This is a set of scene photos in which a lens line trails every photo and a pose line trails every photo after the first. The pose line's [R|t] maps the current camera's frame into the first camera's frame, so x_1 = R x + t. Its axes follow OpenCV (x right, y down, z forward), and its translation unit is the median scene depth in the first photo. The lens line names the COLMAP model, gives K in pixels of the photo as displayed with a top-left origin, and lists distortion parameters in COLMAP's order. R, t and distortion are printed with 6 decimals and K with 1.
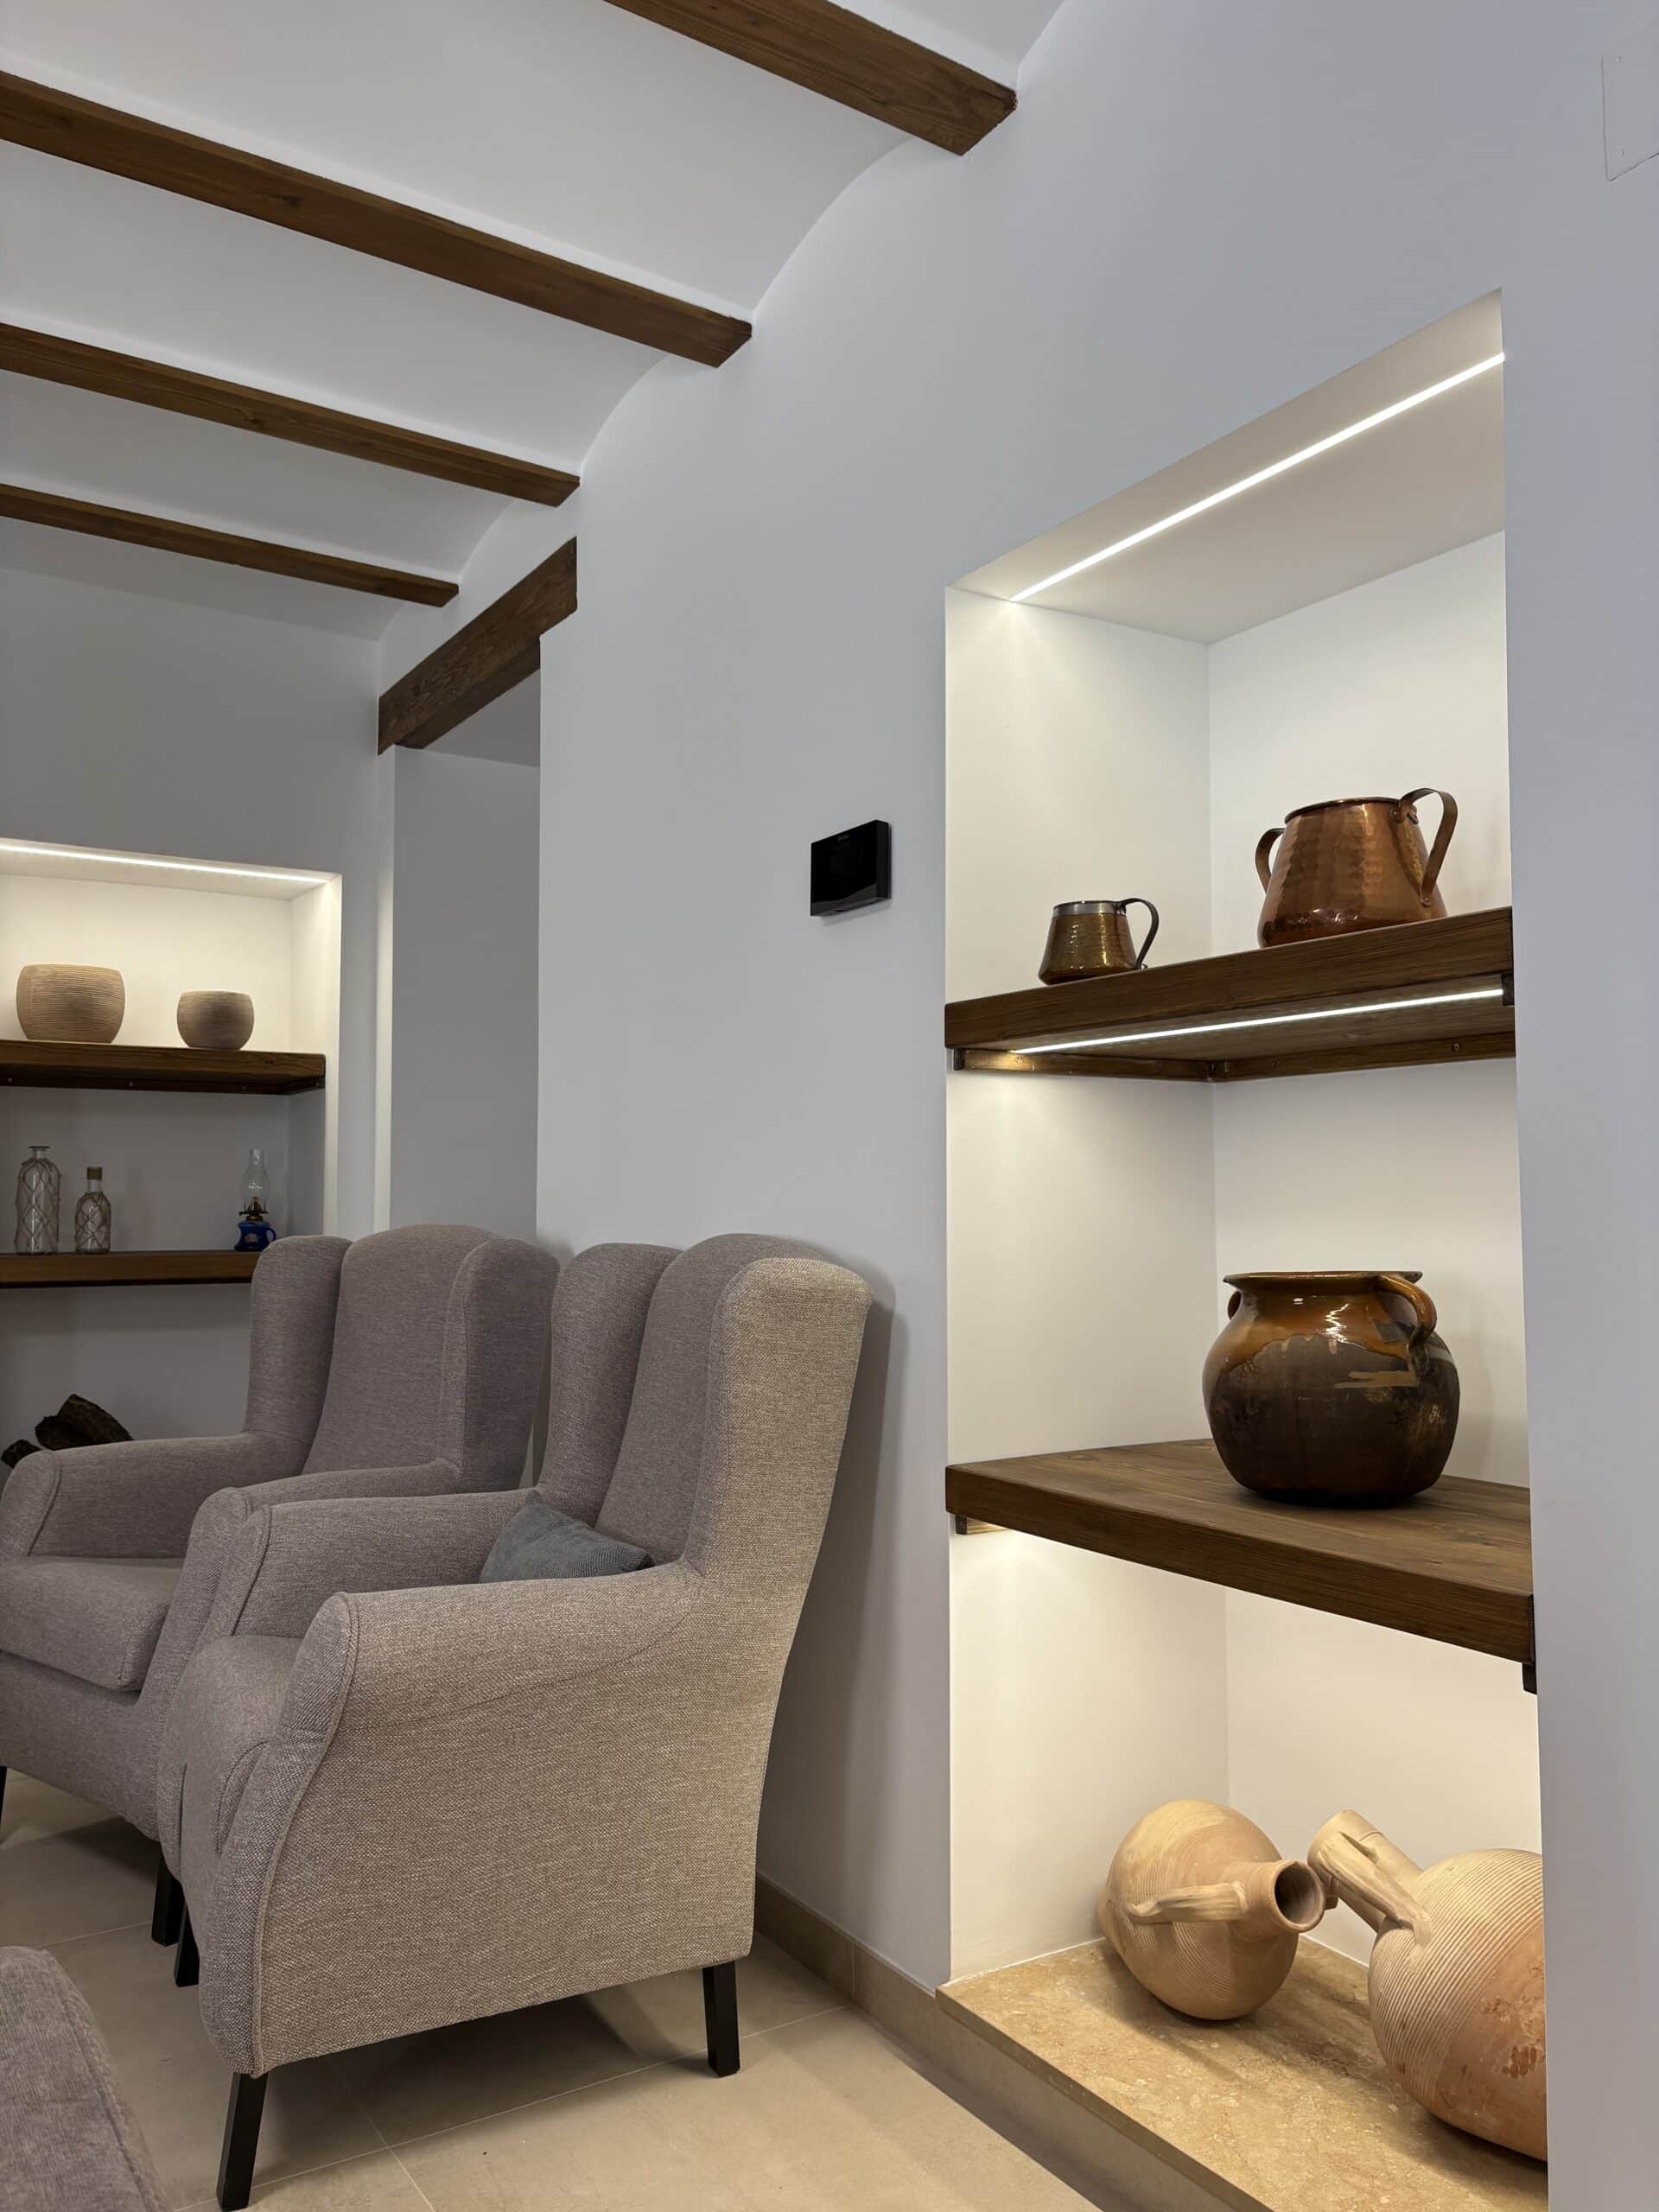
lens RADIAL K [[1666.8, 0, 836.9], [0, 1666.8, 1097.5], [0, 0, 1]] dist [0.050450, -0.054849]
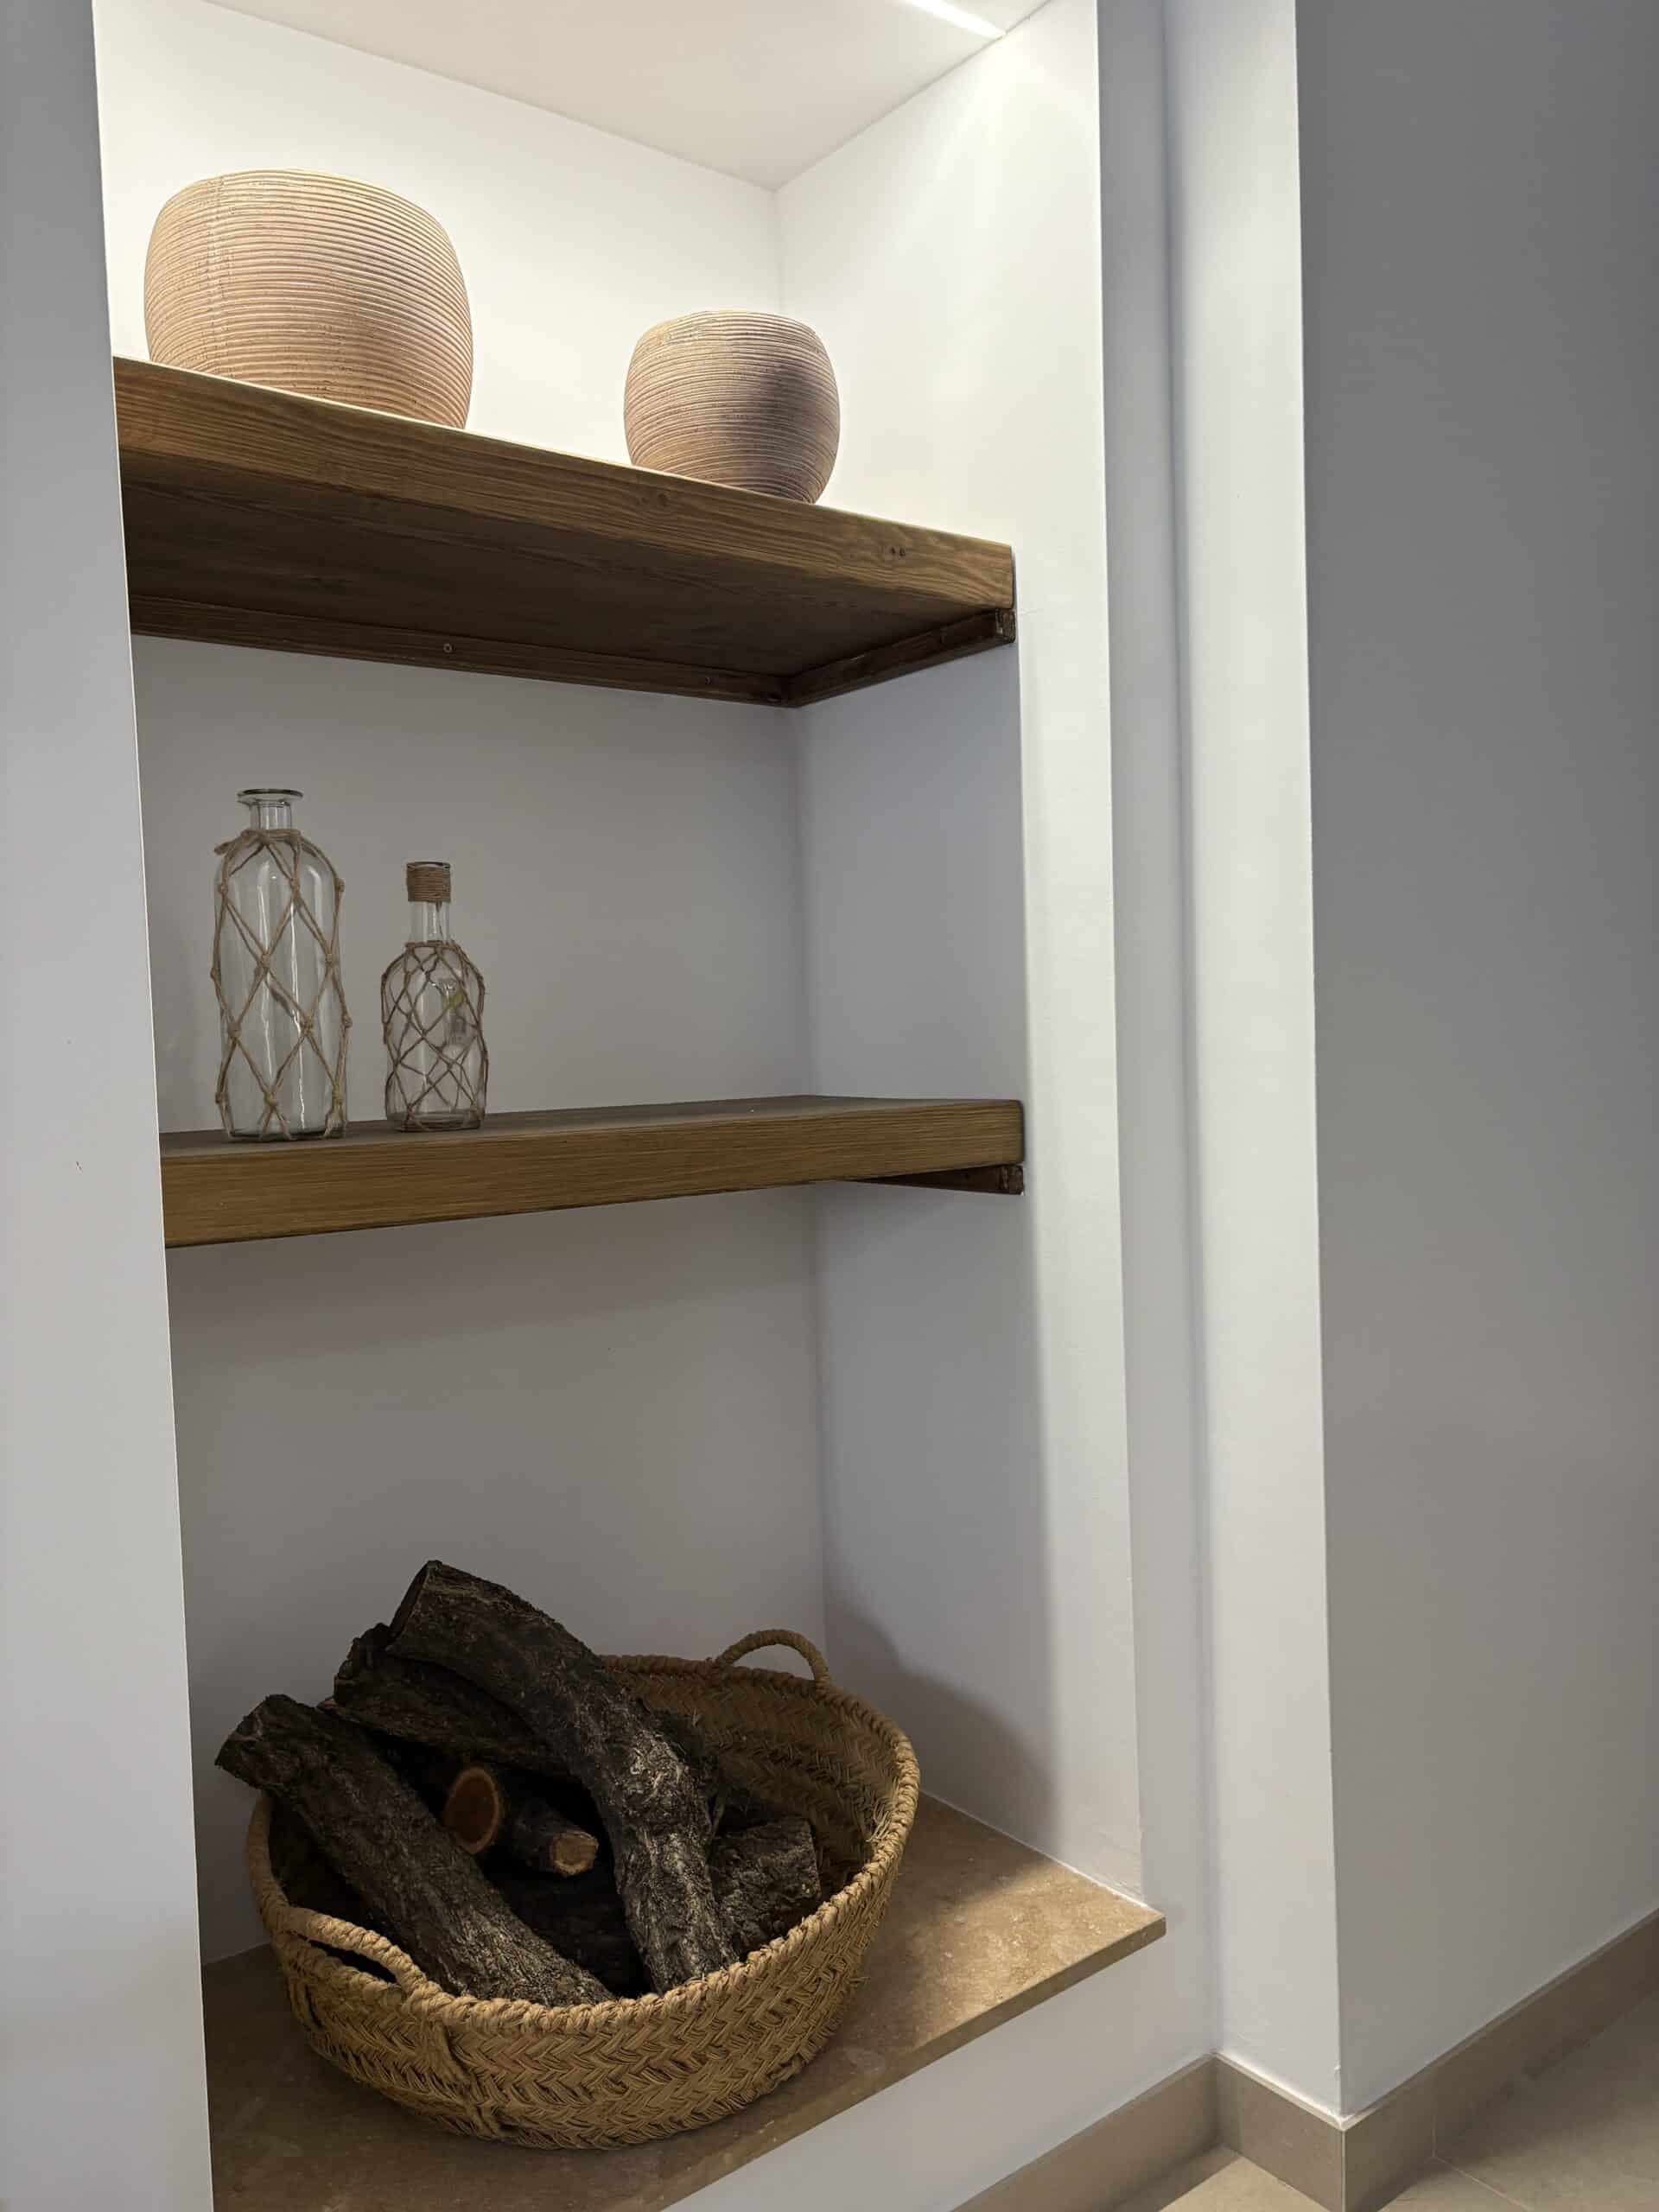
lens RADIAL K [[1666.8, 0, 825.5], [0, 1666.8, 1099.8], [0, 0, 1]] dist [0.050450, -0.054849]
pose [[0.996989, -0.040078, 0.066385, -0.388600], [0.034853, 0.996338, 0.078072, 0.064579], [-0.069271, -0.075523, 0.994735, 0.668345]]
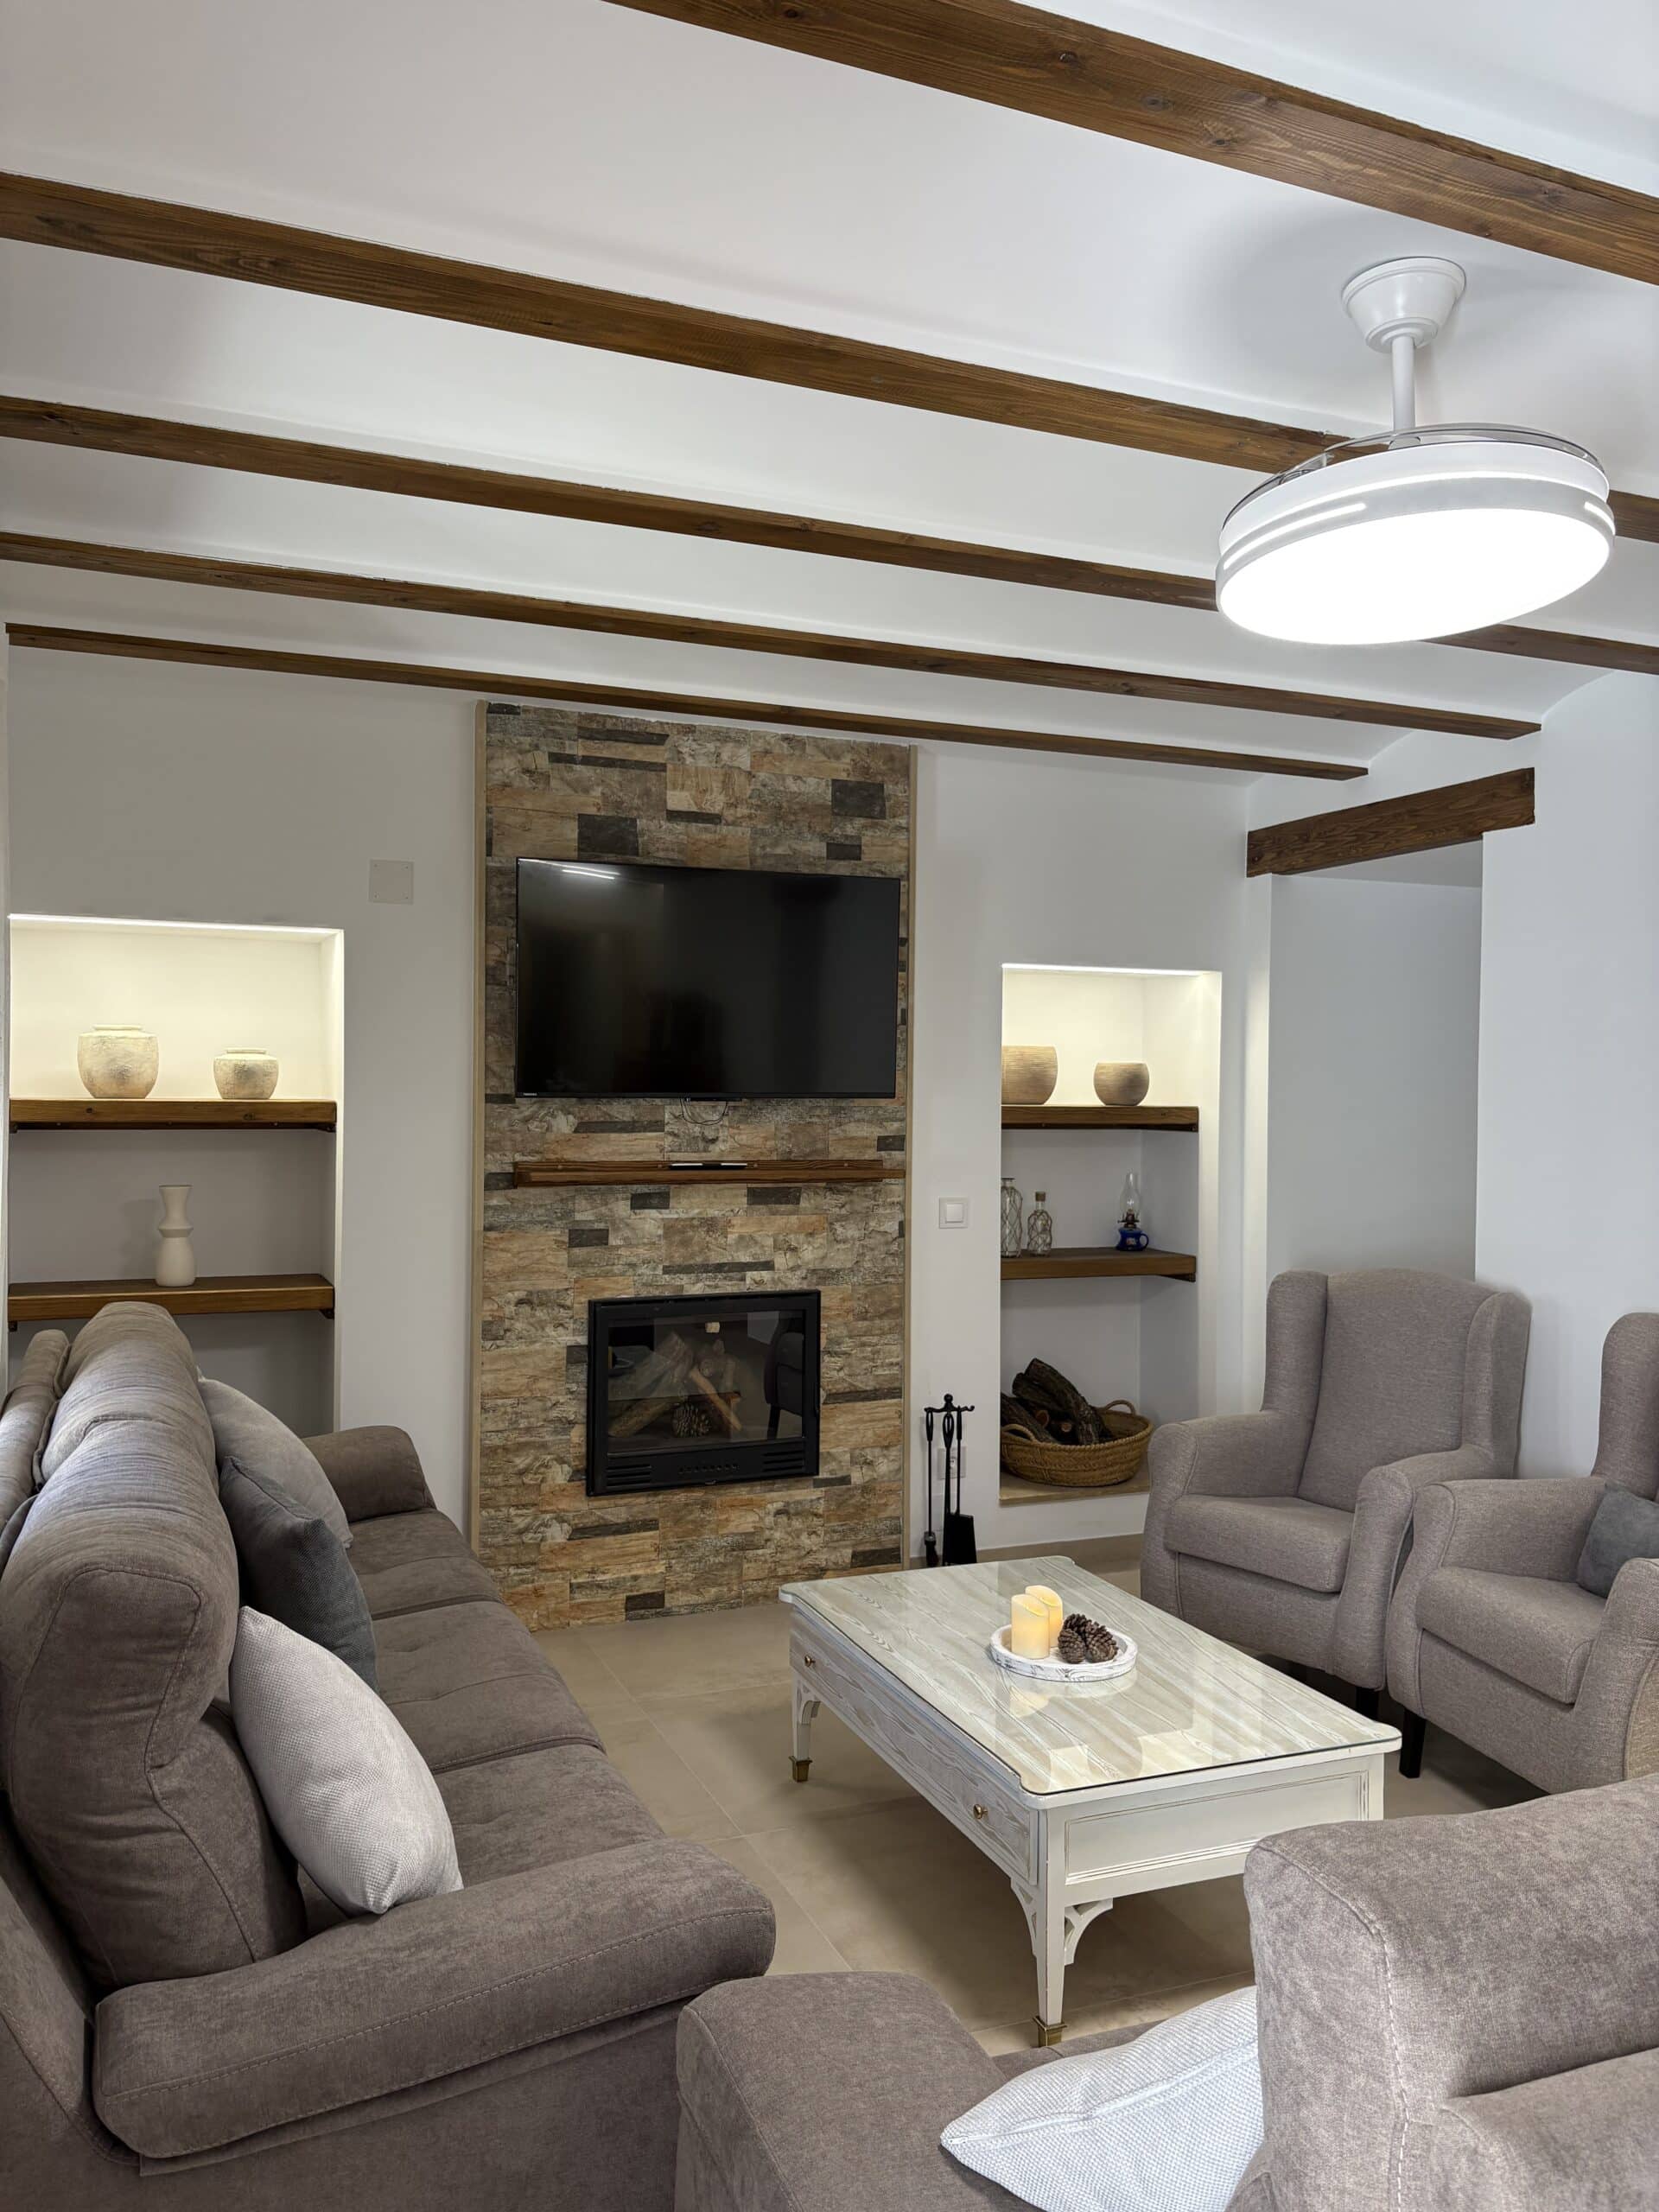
lens RADIAL K [[1666.8, 0, 865.8], [0, 1666.8, 1089.3], [0, 0, 1]] dist [0.050450, -0.054849]
pose [[0.981496, 0.006445, -0.191374, -0.324173], [0.004858, 0.998273, 0.058539, -0.120963], [0.191421, -0.058385, 0.979770, -0.339970]]
